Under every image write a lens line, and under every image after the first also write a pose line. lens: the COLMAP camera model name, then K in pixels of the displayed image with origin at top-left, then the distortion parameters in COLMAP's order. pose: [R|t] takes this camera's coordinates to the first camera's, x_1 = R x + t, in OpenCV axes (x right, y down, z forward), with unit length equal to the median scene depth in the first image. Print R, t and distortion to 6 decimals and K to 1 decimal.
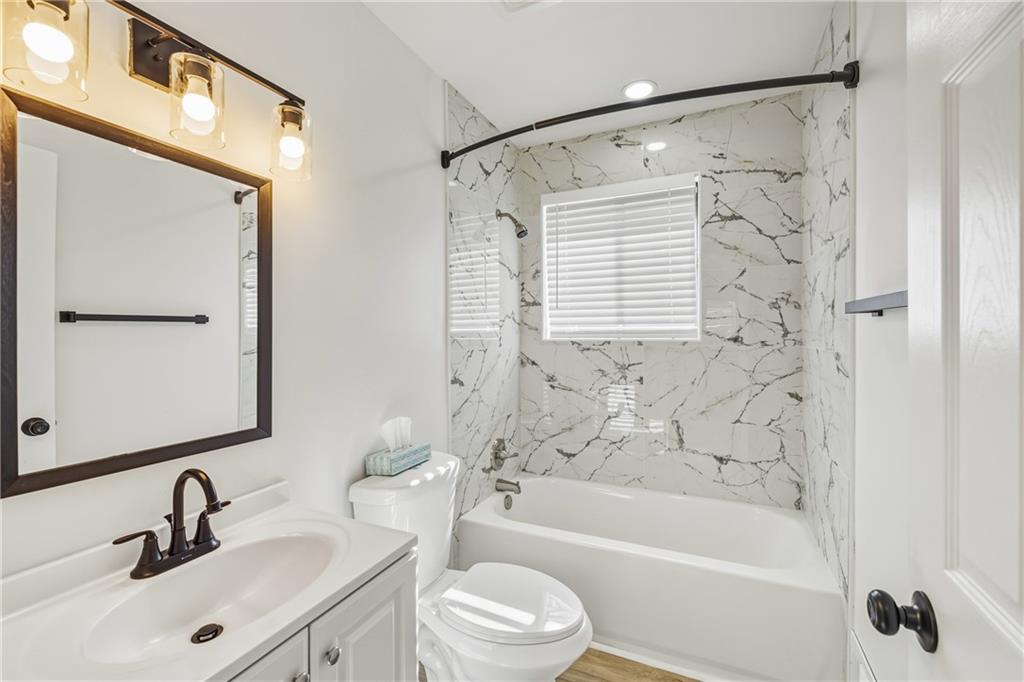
lens RADIAL K [[431.7, 0, 511.5], [0, 431.7, 333.5], [0, 0, 1]] dist [-0.000982, -0.000057]
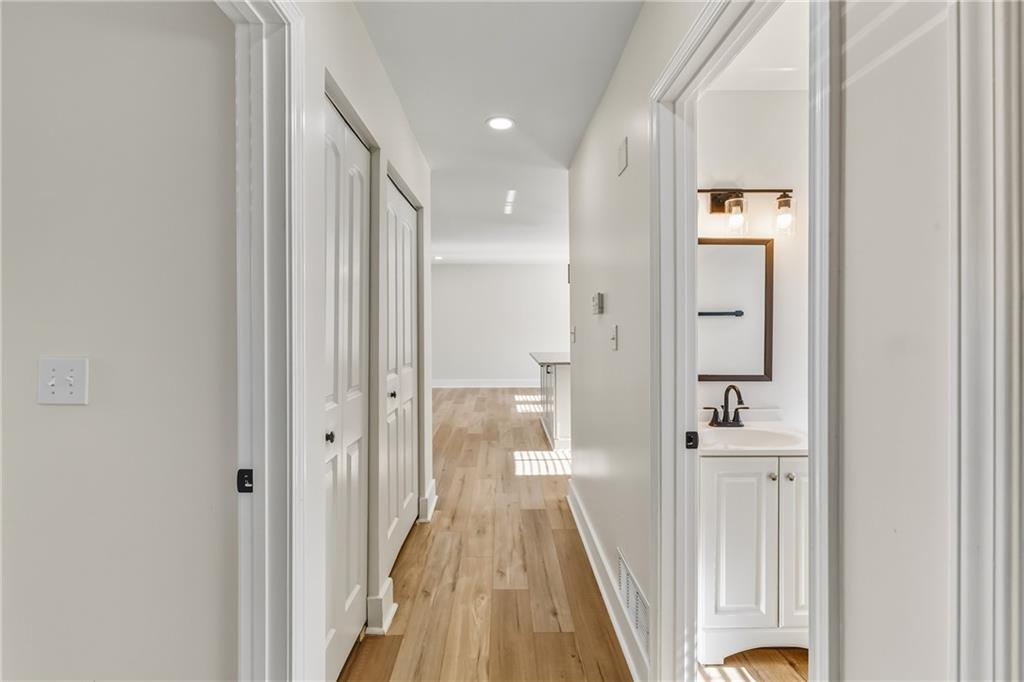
lens RADIAL K [[447.8, 0, 510.2], [0, 447.8, 327.3], [0, 0, 1]] dist [-0.000349, -0.000049]
pose [[0.453910, 0.014874, -0.890924, 0.639508], [-0.002132, 0.999876, 0.015606, -0.013989], [0.891045, -0.005184, 0.453885, -0.861362]]
